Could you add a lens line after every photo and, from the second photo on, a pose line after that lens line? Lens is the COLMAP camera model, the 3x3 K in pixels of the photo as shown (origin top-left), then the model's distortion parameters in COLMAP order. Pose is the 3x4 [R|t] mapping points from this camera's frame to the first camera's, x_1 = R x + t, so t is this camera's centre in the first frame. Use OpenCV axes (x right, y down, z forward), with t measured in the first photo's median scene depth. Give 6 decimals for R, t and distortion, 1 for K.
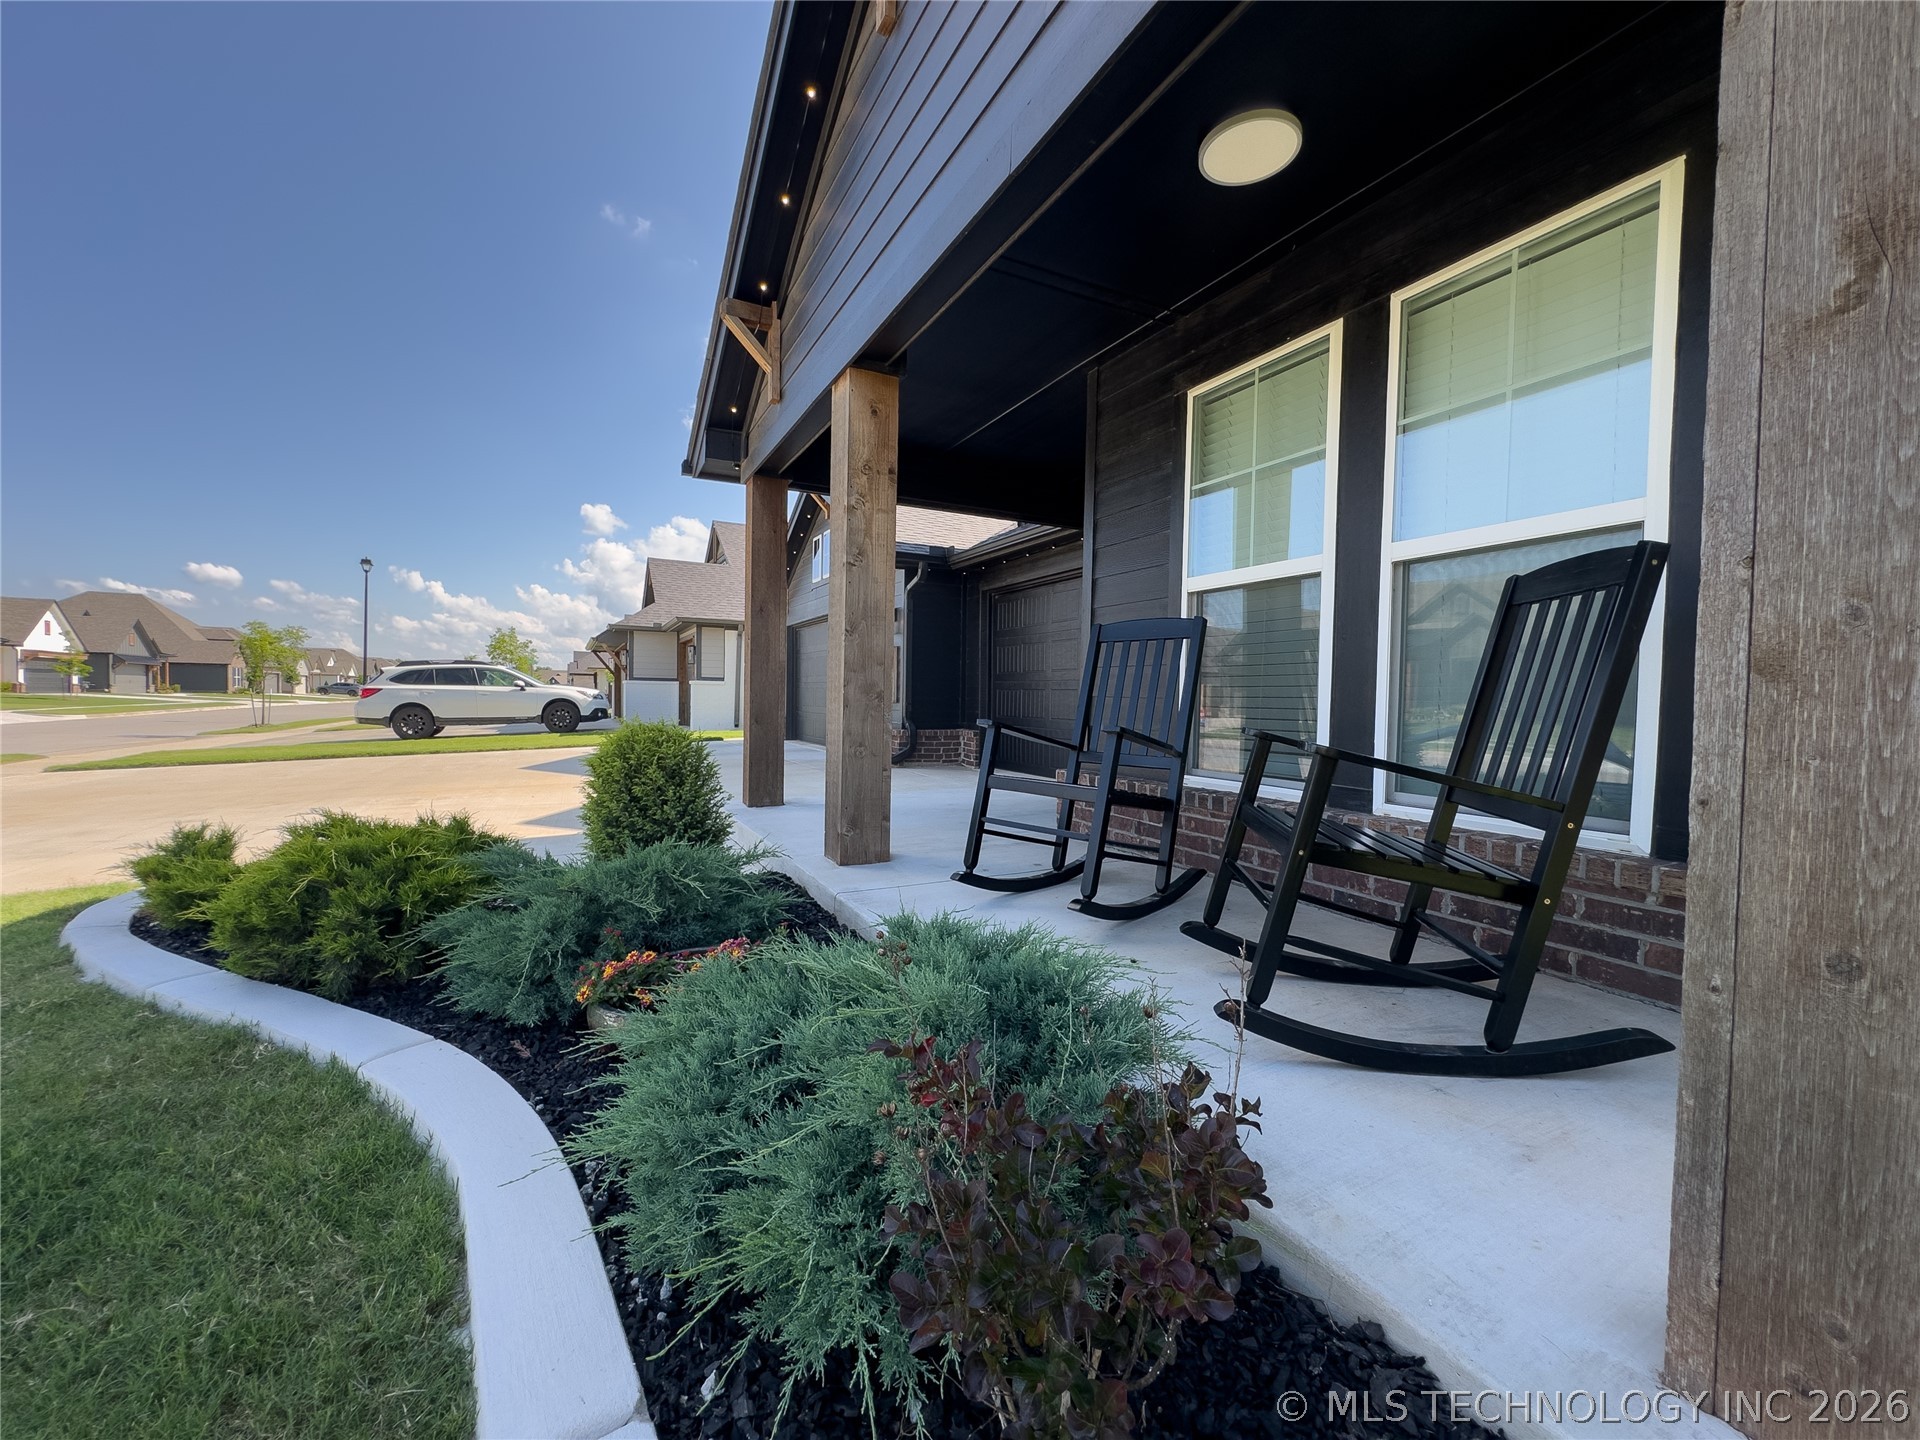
lens RADIAL K [[773.9, 0, 960.0], [0, 773.9, 720.0], [0, 0, 1]] dist [-0.006371, 0.000737]
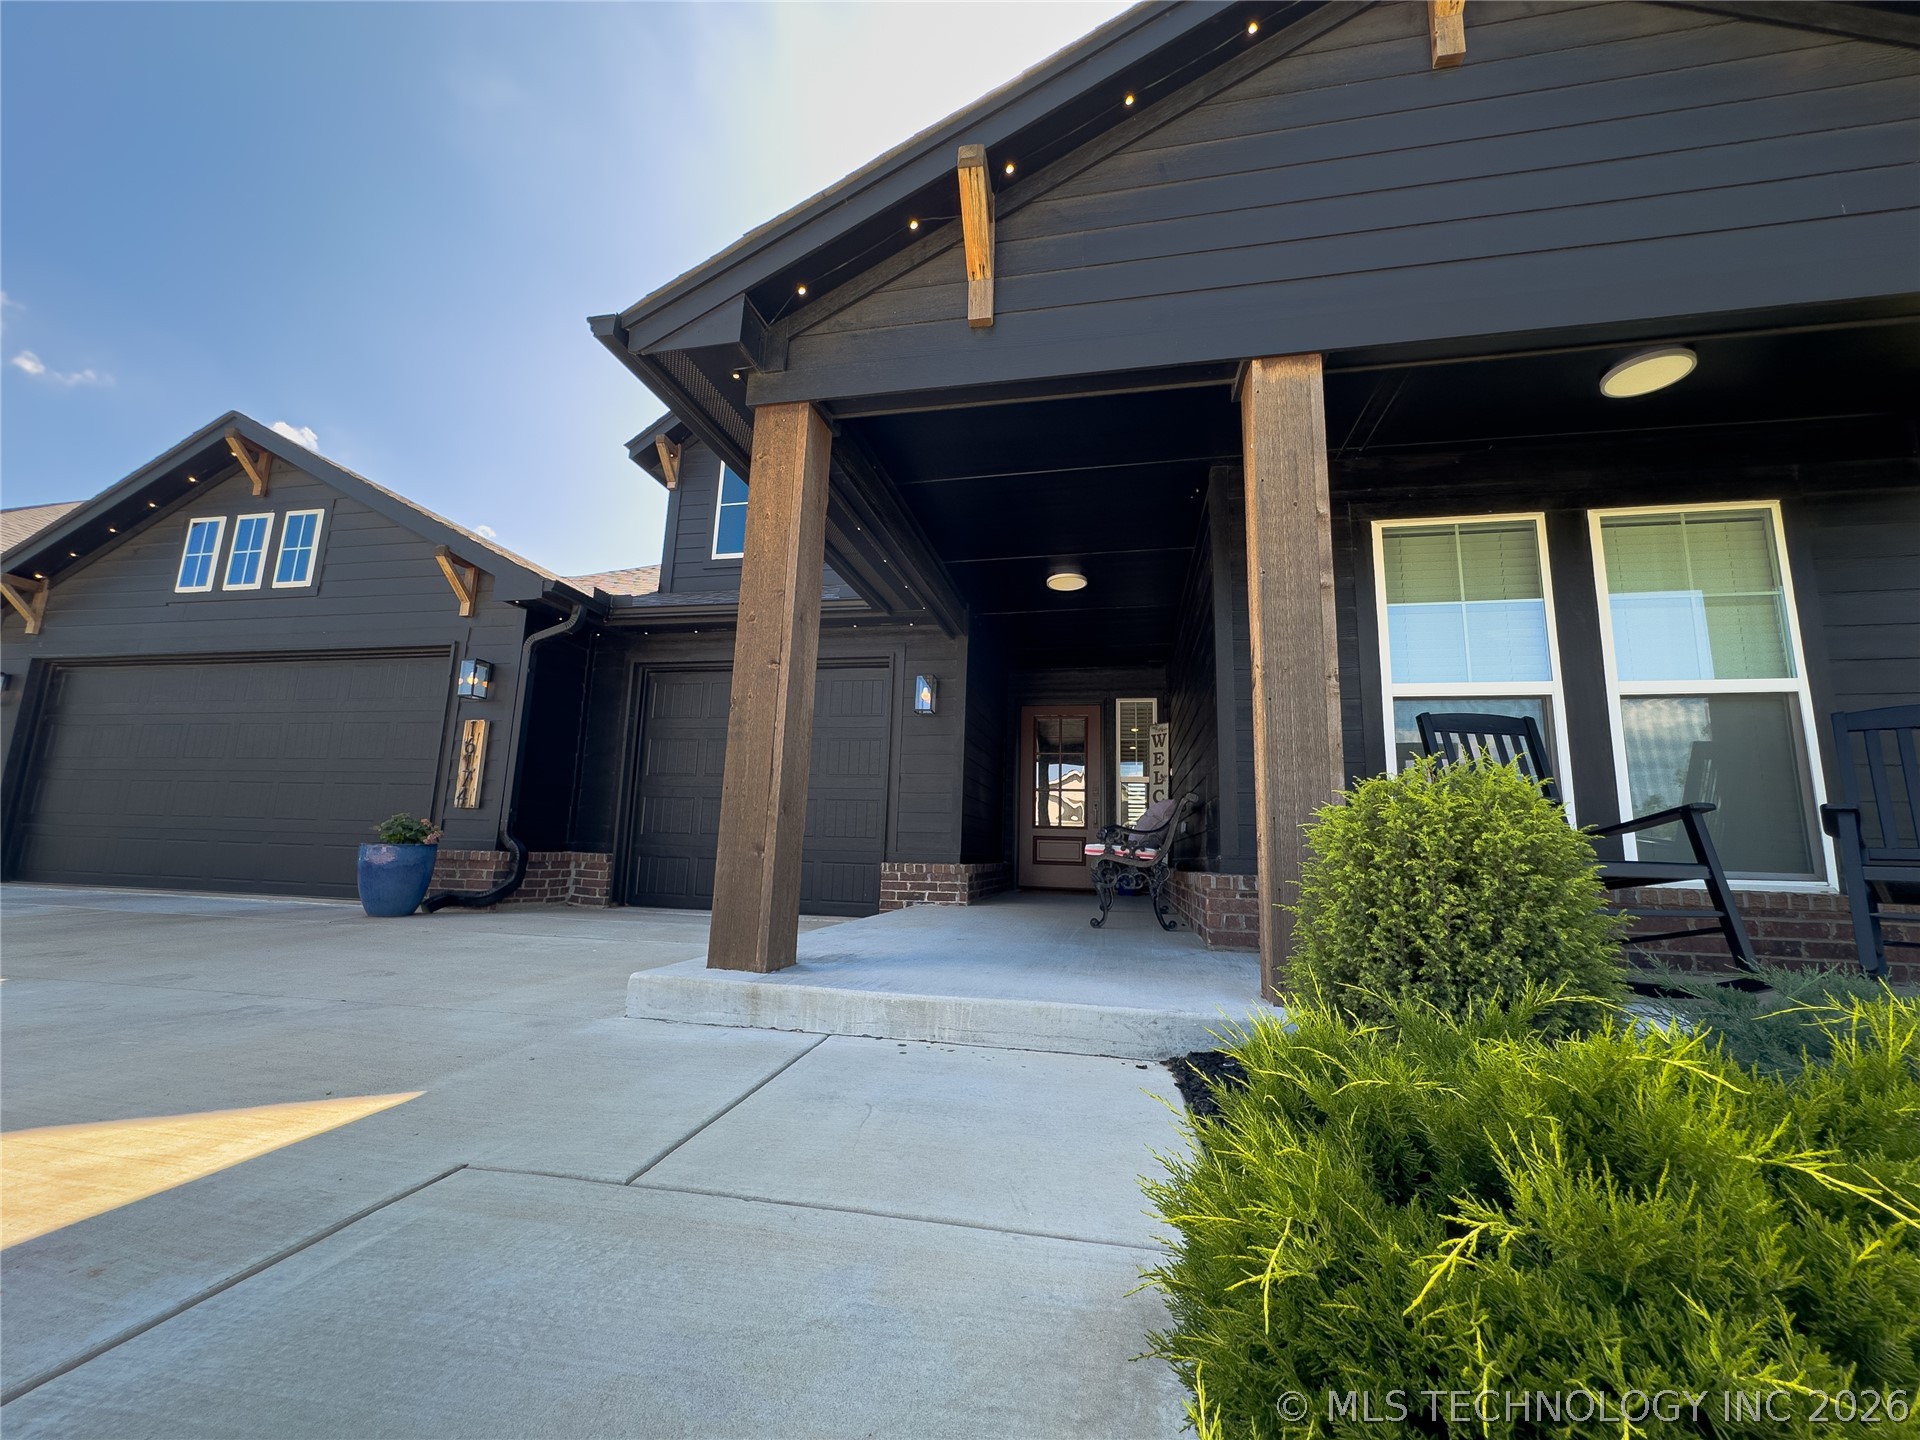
lens RADIAL K [[773.9, 0, 960.0], [0, 773.9, 720.0], [0, 0, 1]] dist [-0.006371, 0.000737]
pose [[0.627500, 0.135351, 0.766762, -0.937589], [0.004266, 0.984162, -0.177219, 0.057261], [-0.778605, 0.114476, 0.616984, 0.839010]]
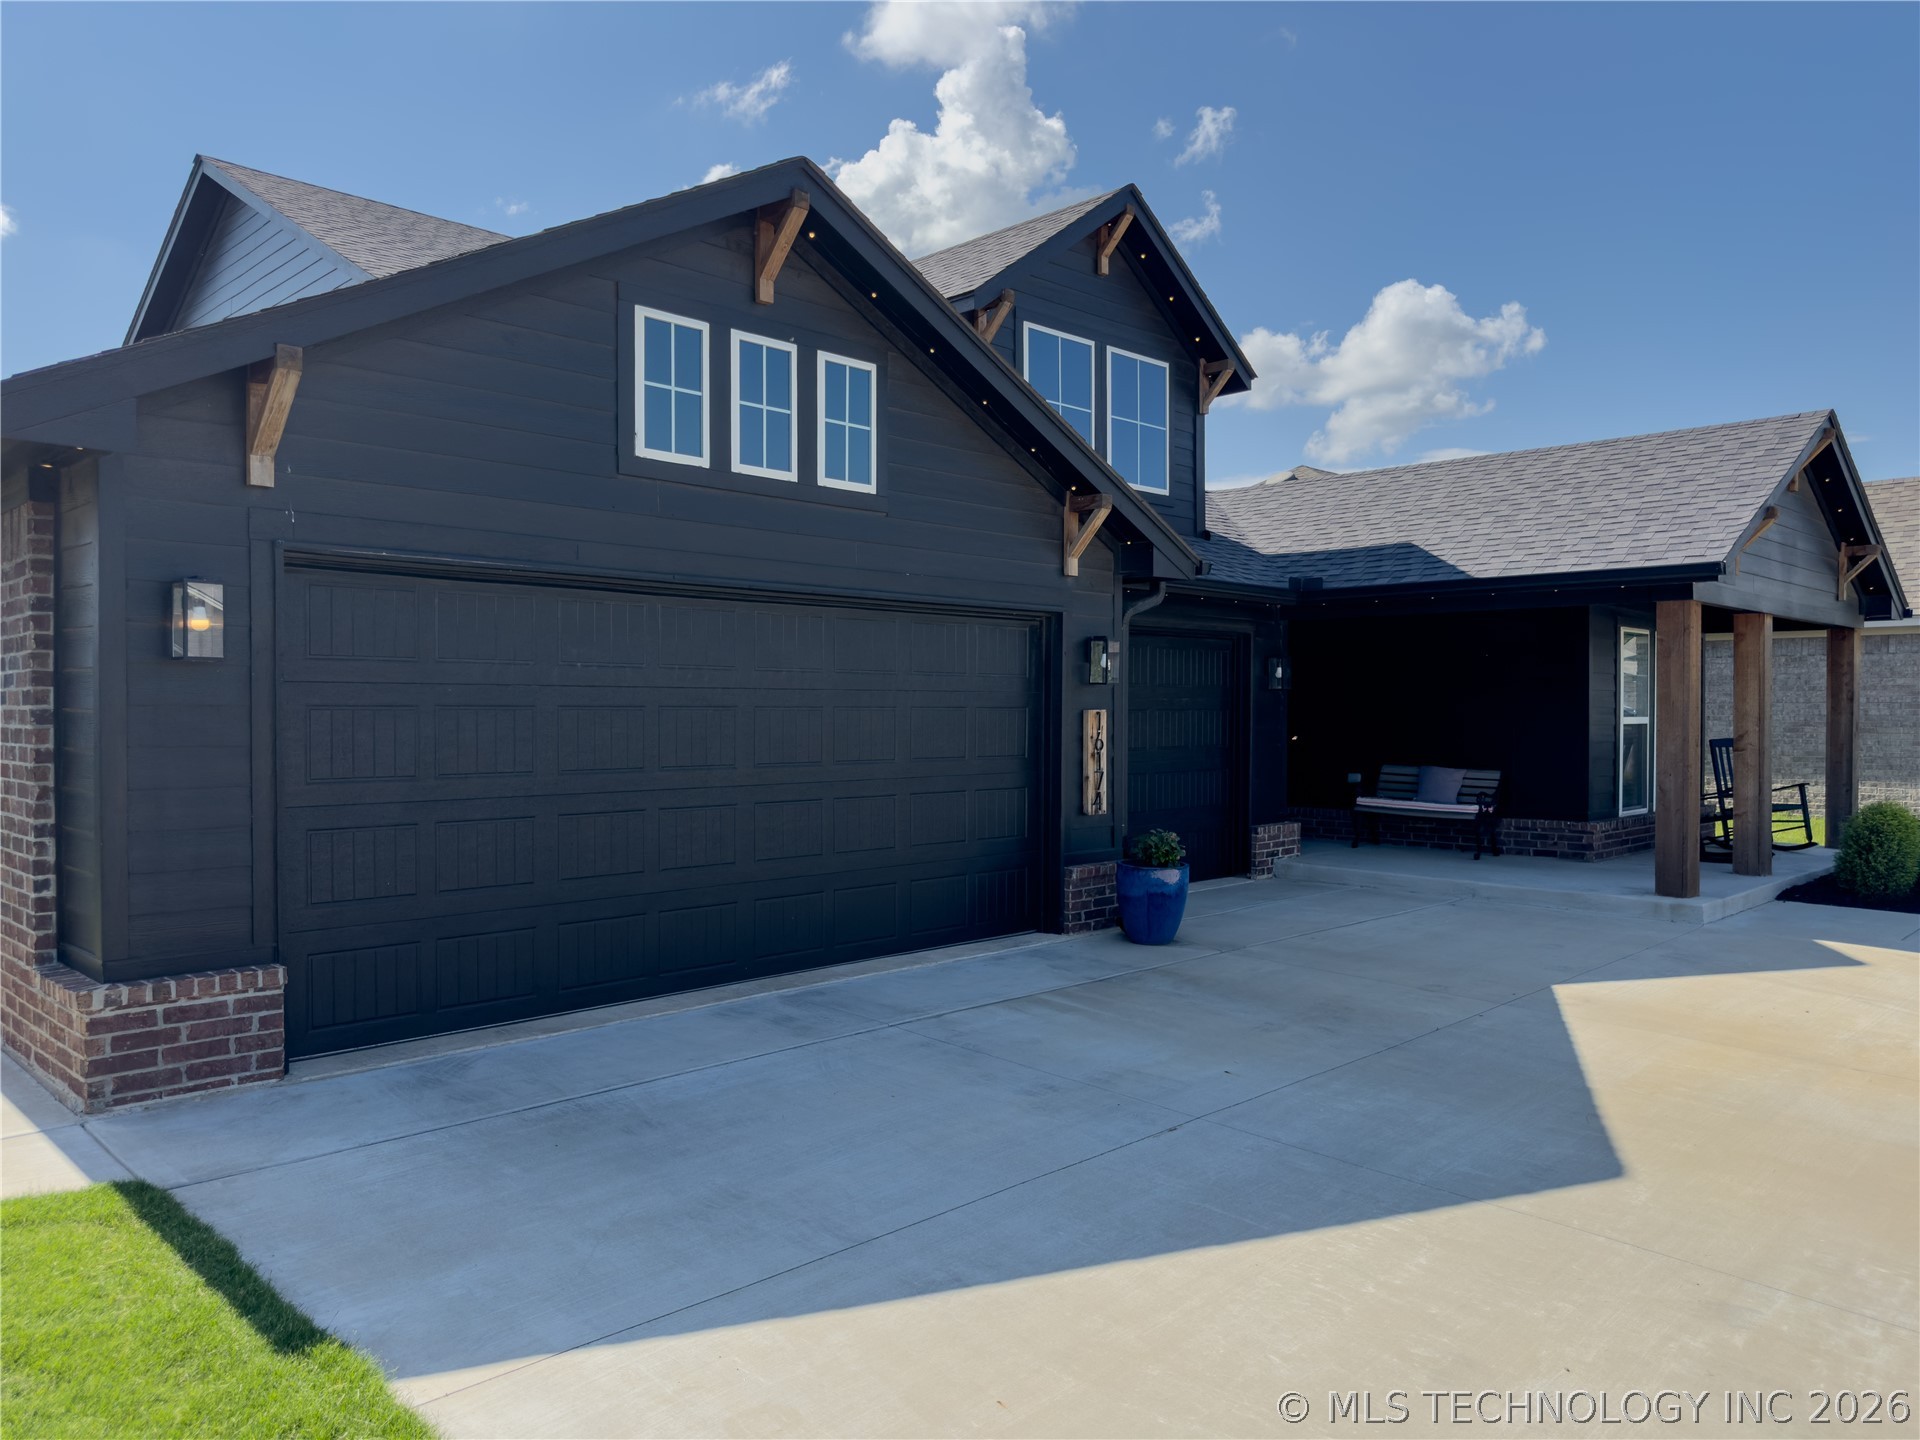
lens RADIAL K [[1354.6, 0, 956.0], [0, 1354.6, 733.2], [0, 0, 1]] dist [0.008654, -0.051118]
pose [[-0.303685, -0.034995, 0.952130, -2.735134], [0.021628, 0.998815, 0.043609, -0.352301], [-0.952527, 0.033836, -0.302568, 3.967197]]
